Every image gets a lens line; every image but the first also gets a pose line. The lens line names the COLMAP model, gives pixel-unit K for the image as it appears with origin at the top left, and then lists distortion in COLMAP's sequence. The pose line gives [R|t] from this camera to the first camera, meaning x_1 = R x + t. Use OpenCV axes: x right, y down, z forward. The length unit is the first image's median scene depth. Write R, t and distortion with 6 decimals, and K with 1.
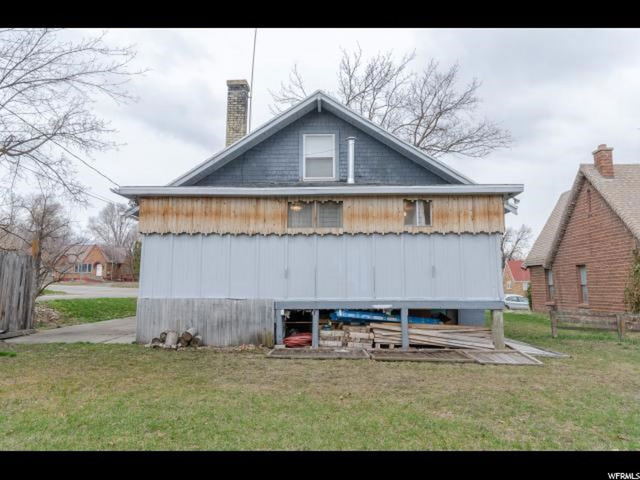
lens RADIAL K [[423.4, 0, 318.4], [0, 423.4, 239.0], [0, 0, 1]] dist [-0.007125, 0.000523]
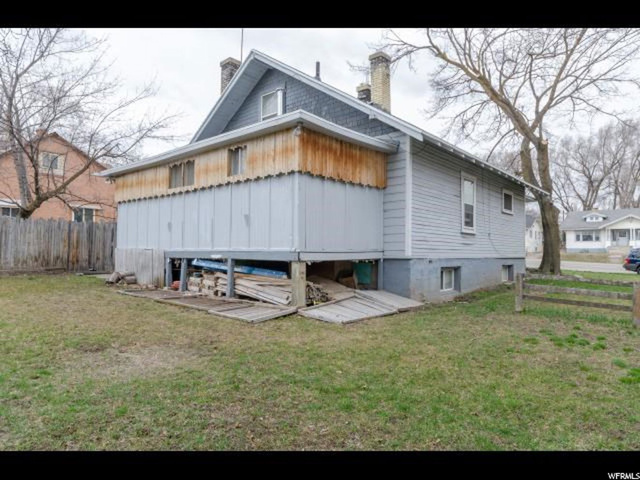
lens RADIAL K [[423.4, 0, 320.3], [0, 423.4, 239.4], [0, 0, 1]] dist [-0.007125, 0.000523]
pose [[0.760267, -0.014131, -0.649457, 1.009967], [0.068678, 0.995909, 0.058726, 0.072770], [0.645970, -0.089251, 0.758127, 0.372038]]
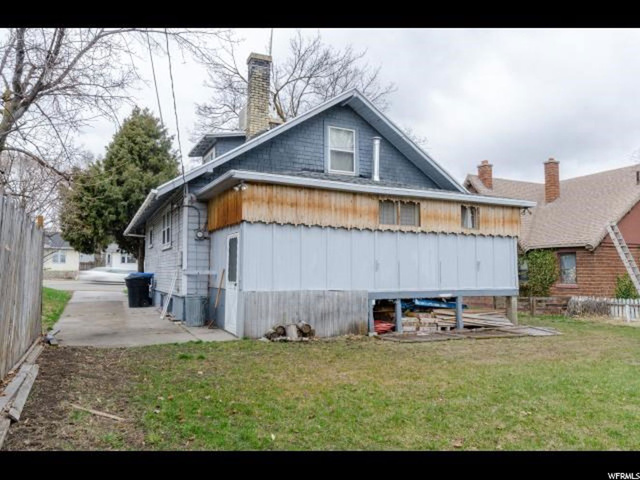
lens RADIAL K [[465.1, 0, 319.4], [0, 465.1, 239.9], [0, 0, 1]] dist [-0.001069, -0.000380]
pose [[0.883808, 0.037315, 0.466360, -0.758666], [-0.058624, 0.997790, 0.031263, -0.014211], [-0.464163, -0.054971, 0.884042, 0.025310]]
